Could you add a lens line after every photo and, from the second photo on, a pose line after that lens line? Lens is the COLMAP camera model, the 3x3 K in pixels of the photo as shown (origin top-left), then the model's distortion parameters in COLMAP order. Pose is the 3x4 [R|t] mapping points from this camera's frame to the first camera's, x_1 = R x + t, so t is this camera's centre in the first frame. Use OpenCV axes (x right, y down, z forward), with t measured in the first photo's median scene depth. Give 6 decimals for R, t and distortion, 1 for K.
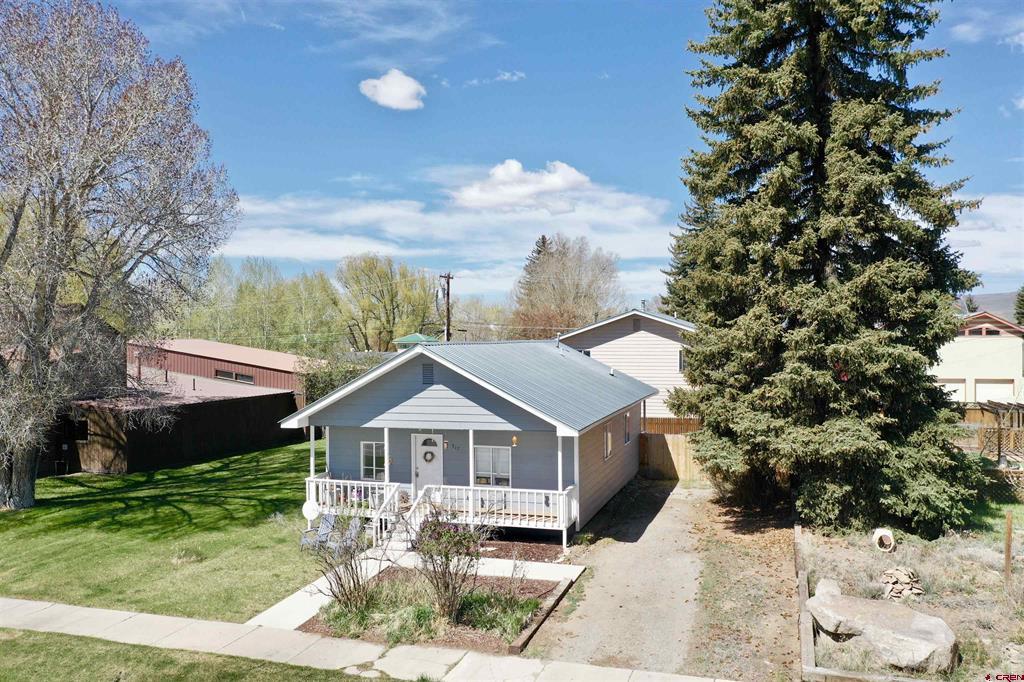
lens RADIAL K [[820.7, 0, 512.0], [0, 820.7, 341.0], [0, 0, 1]] dist [-0.012323, -0.005382]
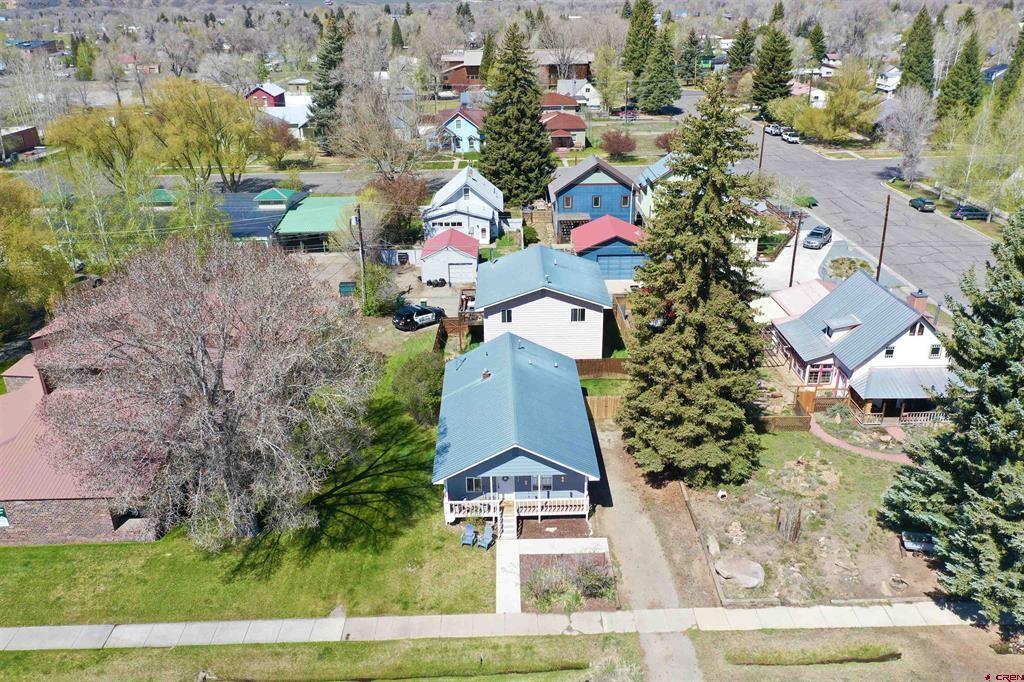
lens RADIAL K [[802.3, 0, 517.5], [0, 802.3, 342.8], [0, 0, 1]] dist [-0.001243, 0.000522]
pose [[0.946929, -0.132084, 0.293053, -0.646355], [0.012661, 0.926295, 0.376587, -0.947110], [-0.321195, -0.352891, 0.878807, -0.585519]]
